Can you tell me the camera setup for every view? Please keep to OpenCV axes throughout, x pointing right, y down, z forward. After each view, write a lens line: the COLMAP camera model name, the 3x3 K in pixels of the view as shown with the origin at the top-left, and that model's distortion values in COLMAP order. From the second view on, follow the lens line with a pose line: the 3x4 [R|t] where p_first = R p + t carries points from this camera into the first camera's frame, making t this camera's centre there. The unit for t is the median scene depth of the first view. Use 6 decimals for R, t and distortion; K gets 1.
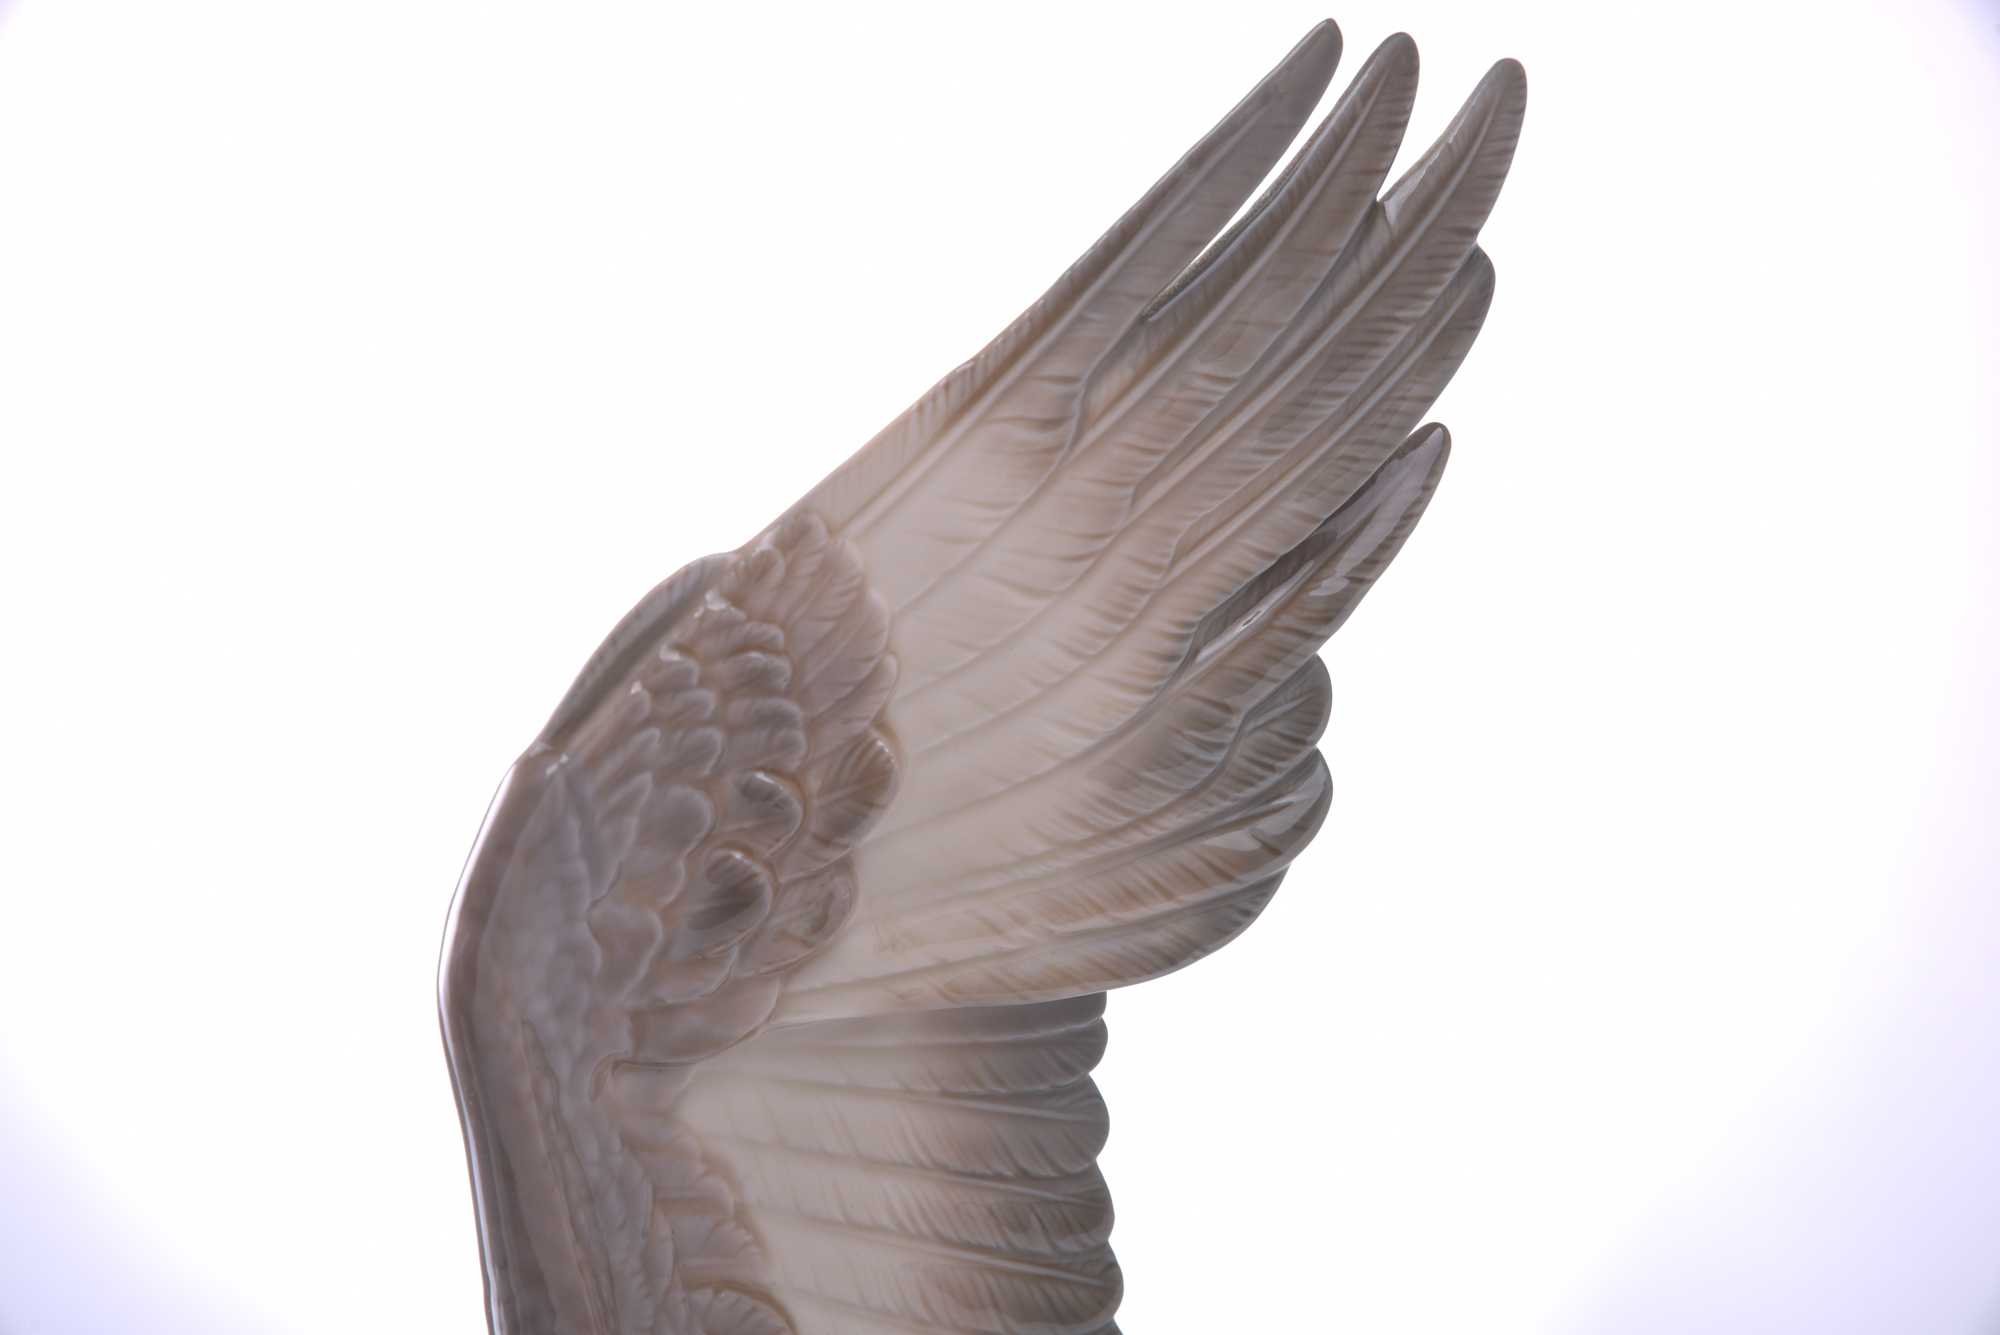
lens RADIAL K [[3229.2, 0, 974.2], [0, 3229.2, 652.8], [0, 0, 1]] dist [0.048586, -0.103498]
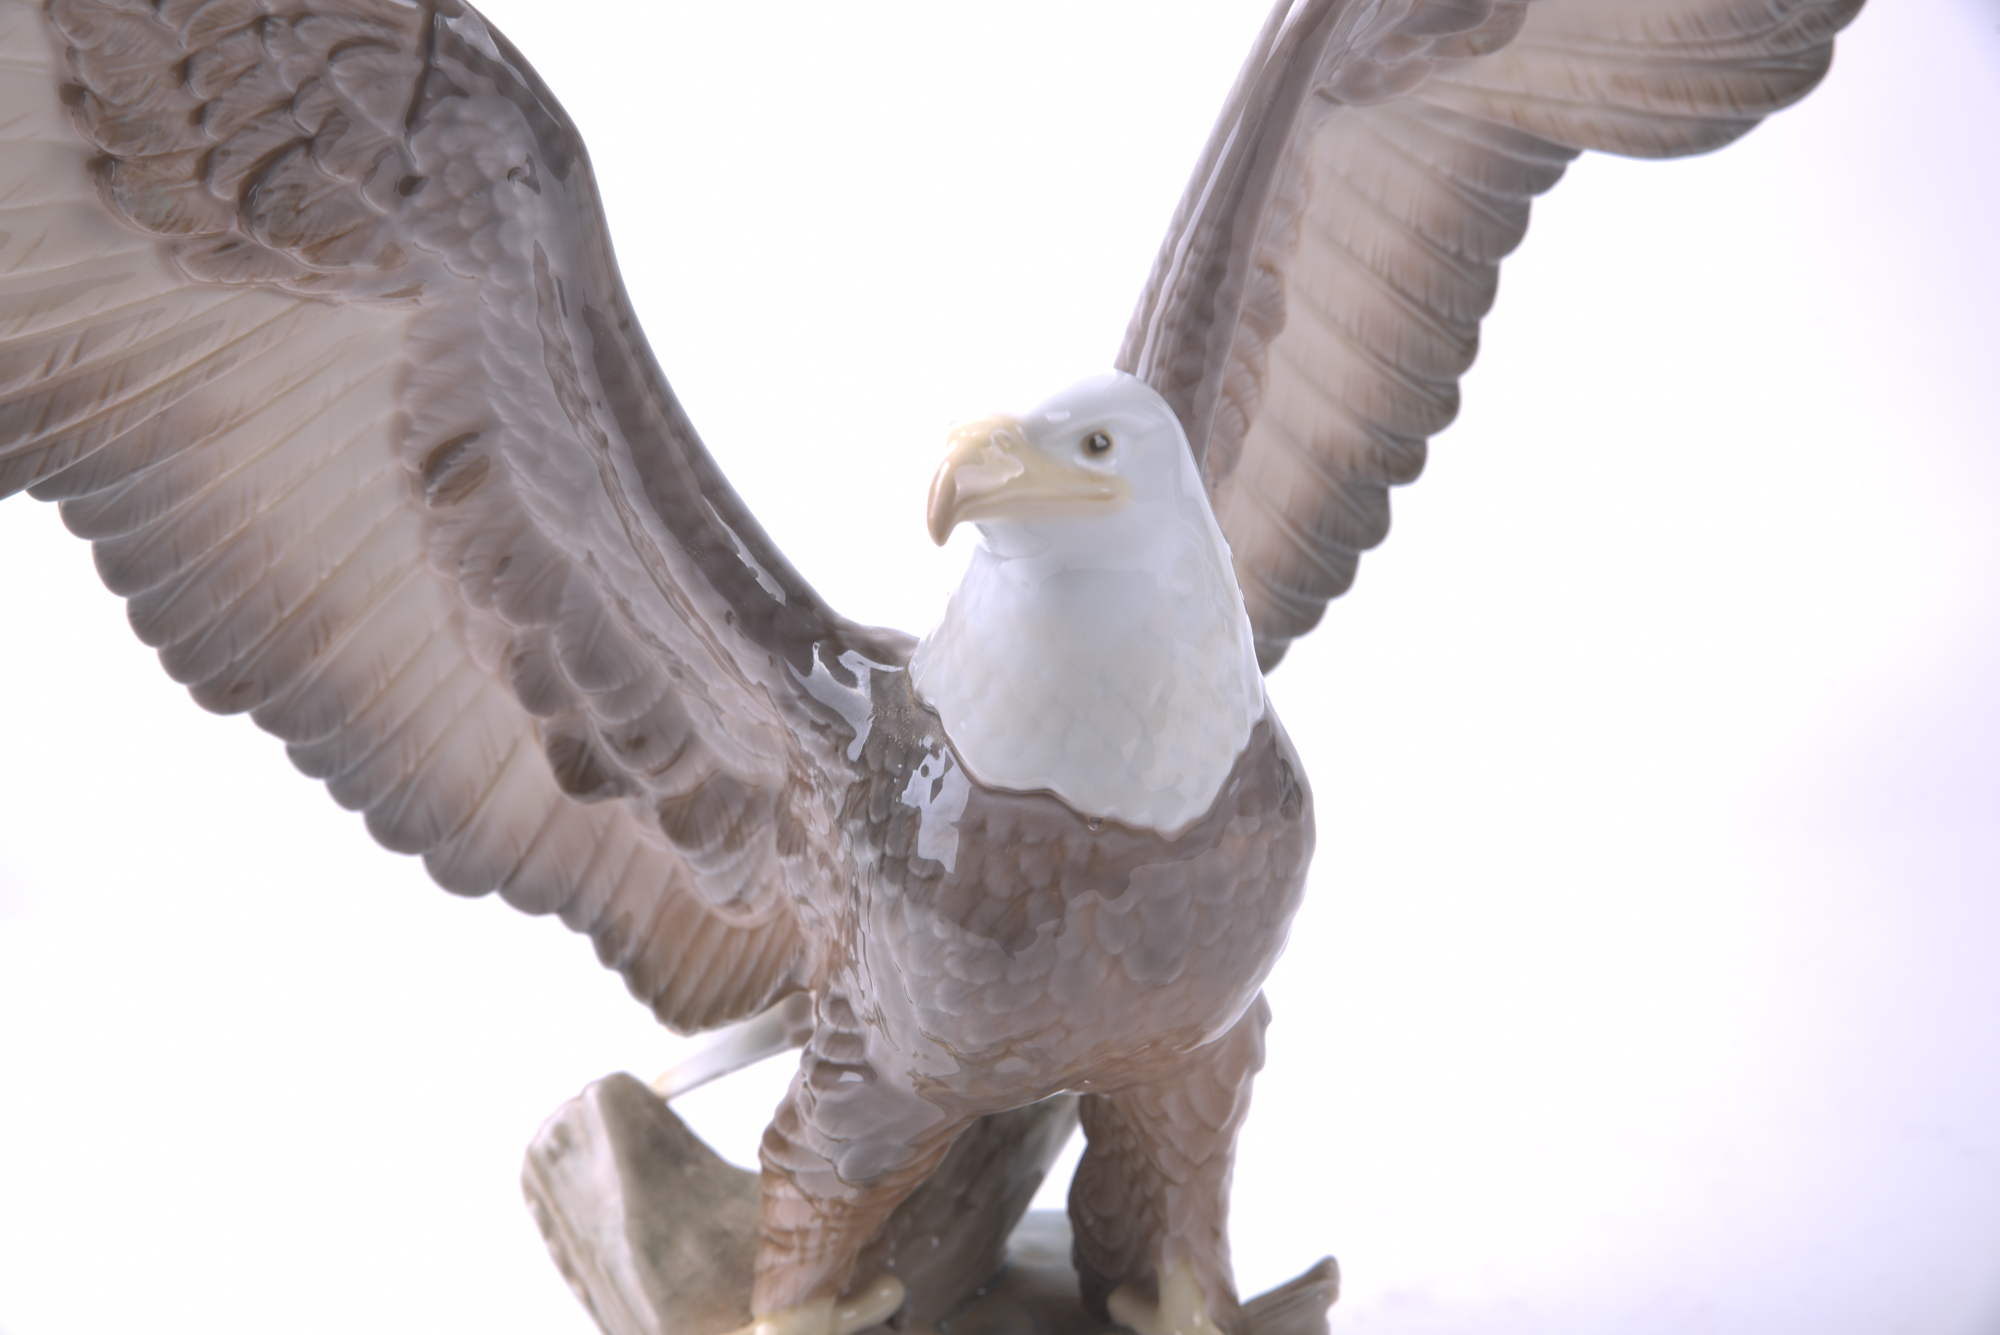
lens RADIAL K [[3229.2, 0, 974.2], [0, 3229.2, 652.8], [0, 0, 1]] dist [0.048586, -0.103498]
pose [[0.897601, 0.306893, 0.316432, -0.524620], [-0.401274, 0.865998, 0.298374, -0.003513], [-0.182461, -0.394796, 0.900469, -0.162333]]
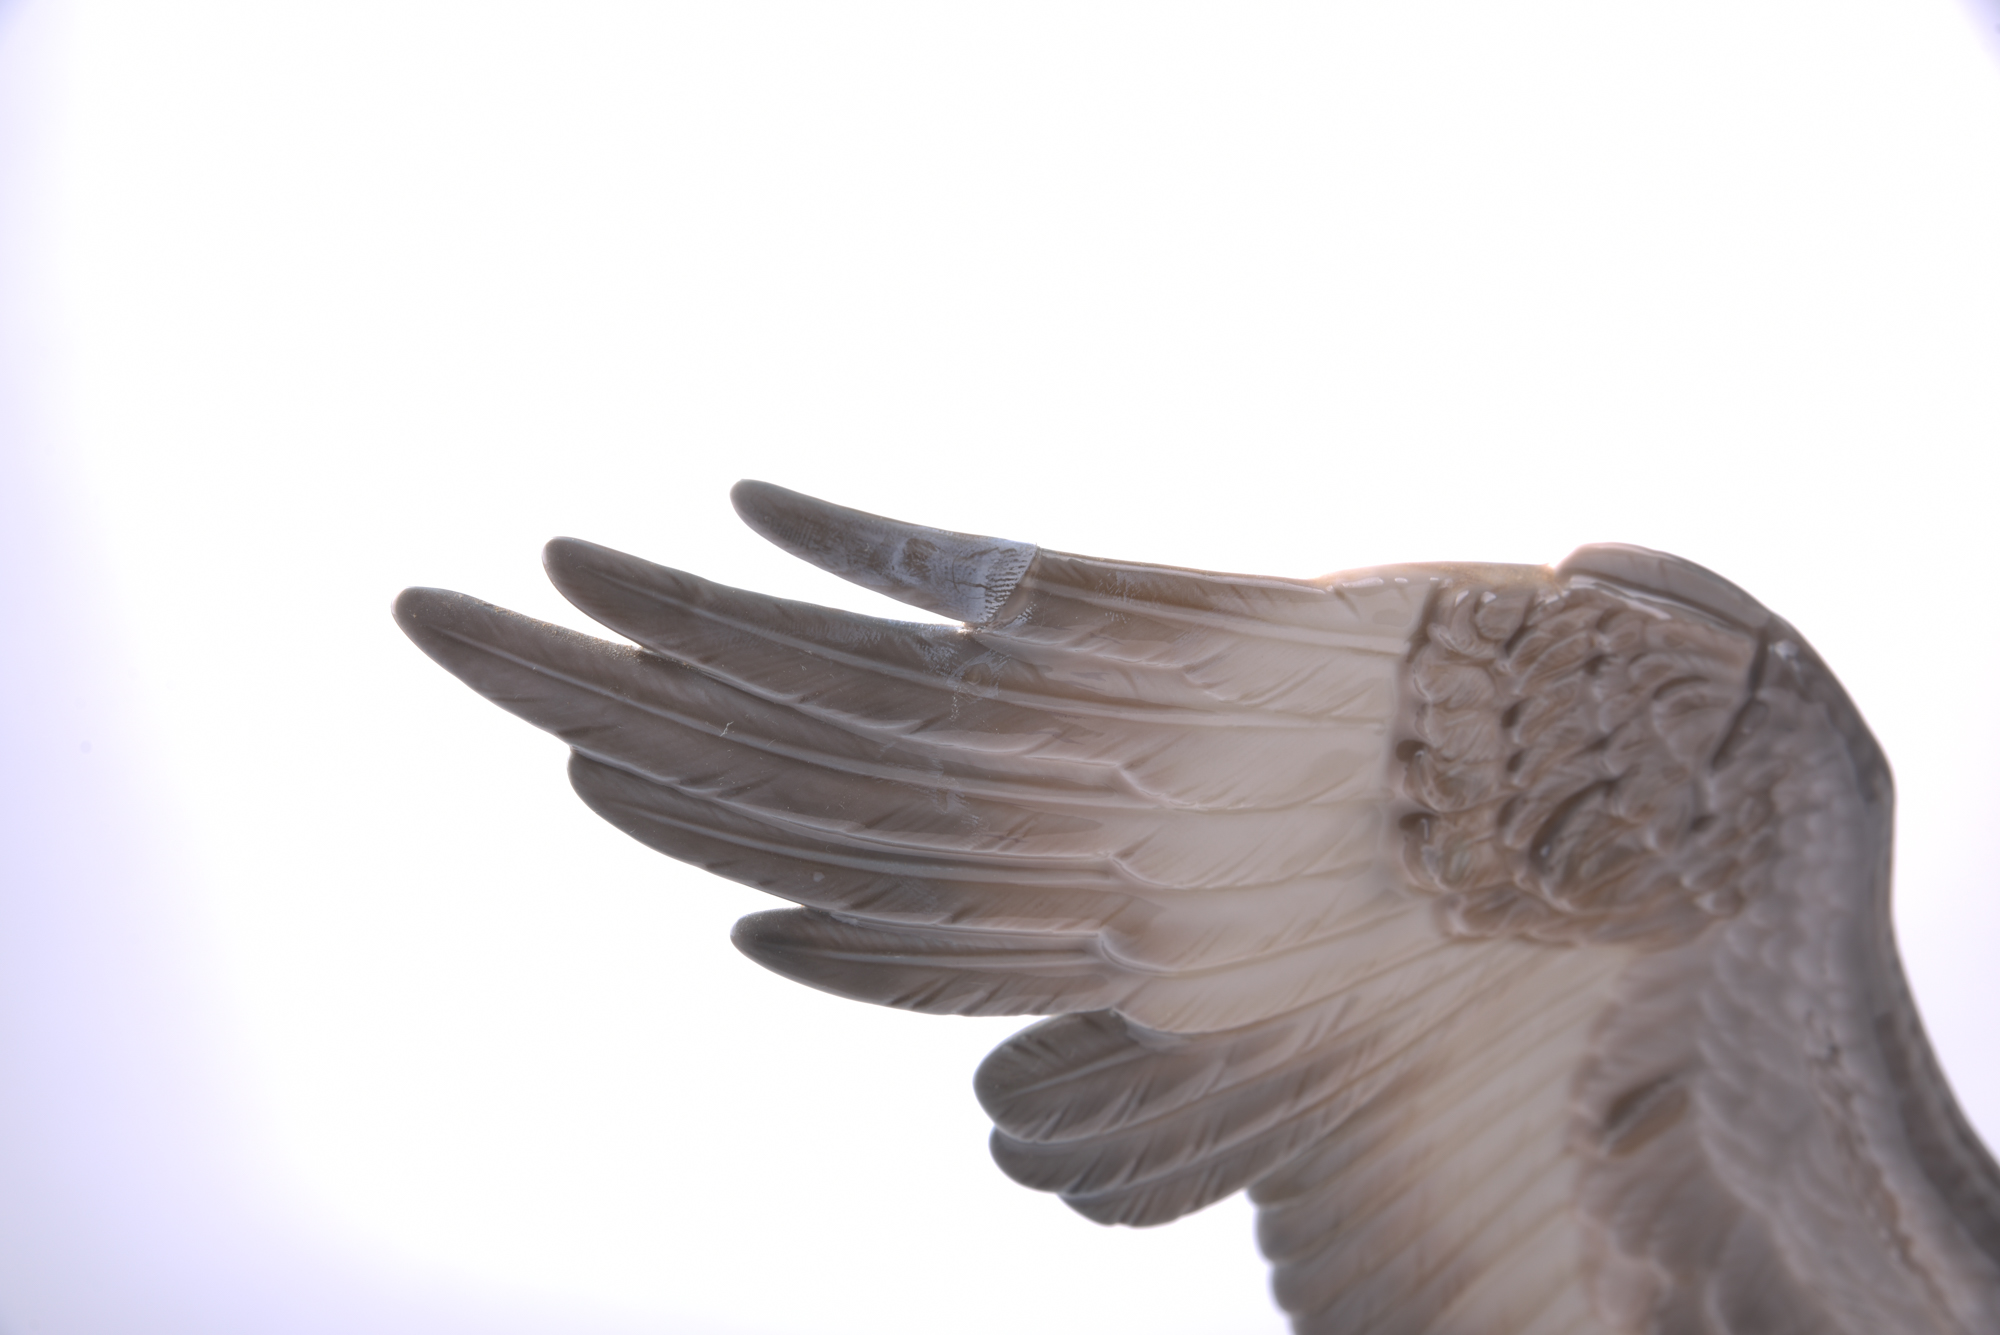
lens RADIAL K [[3205.1, 0, 1000.0], [0, 3205.1, 667.5], [0, 0, 1]] dist [-0.043552, -0.058186]
pose [[0.910661, 0.316480, 0.265589, -0.854735], [-0.371872, 0.907970, 0.193136, 0.104053], [-0.180023, -0.274646, 0.944543, 0.033980]]
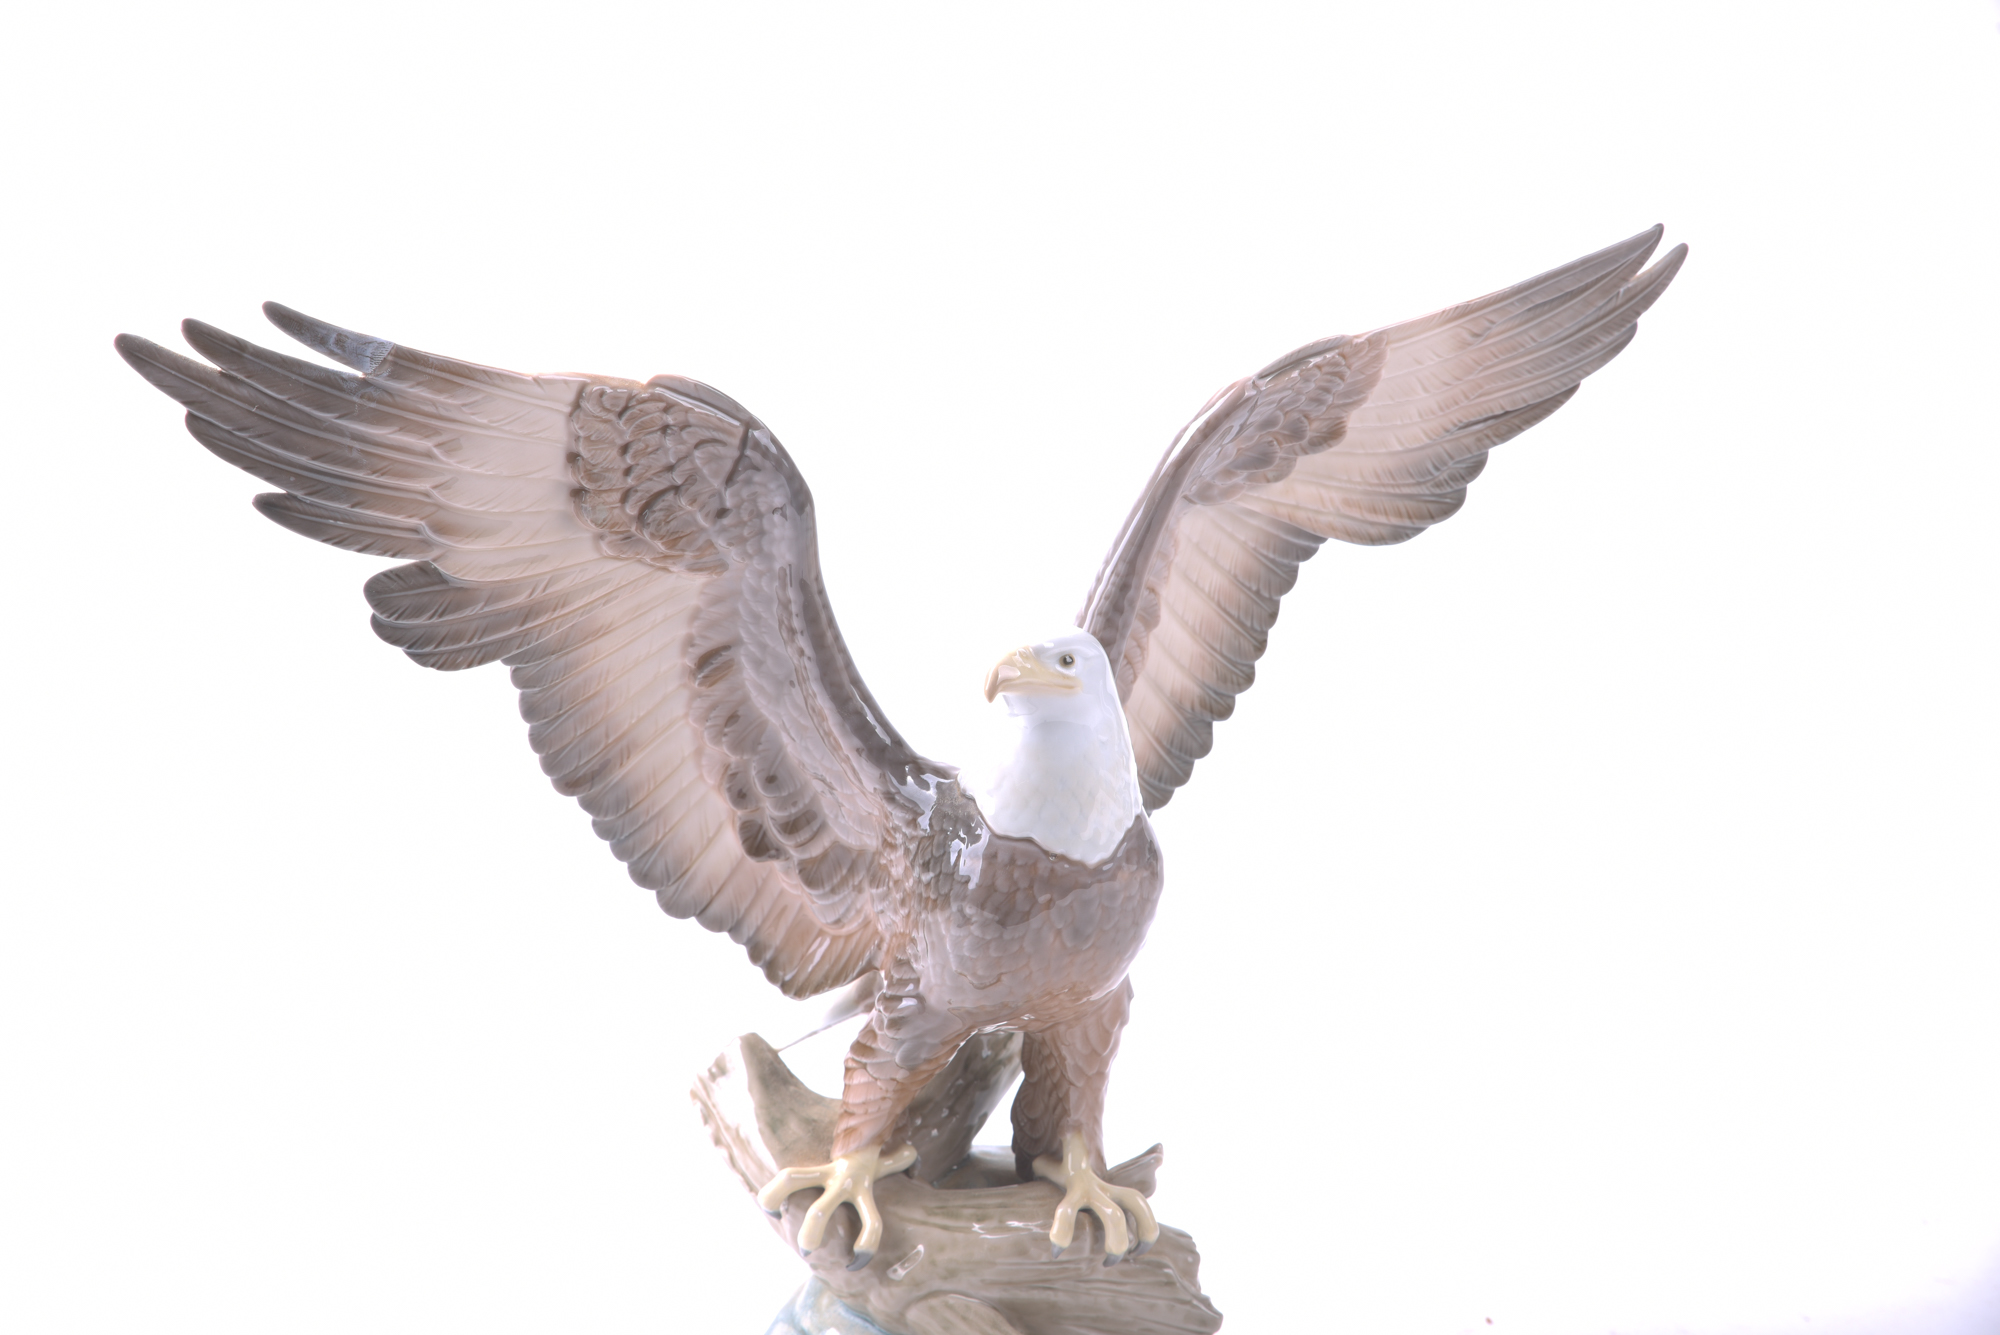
lens RADIAL K [[3229.2, 0, 974.2], [0, 3229.2, 652.8], [0, 0, 1]] dist [0.048586, -0.103498]
pose [[0.861181, 0.397575, 0.316703, -0.879869], [-0.464231, 0.868953, 0.171497, -0.097775], [-0.207017, -0.294713, 0.932892, -1.098992]]
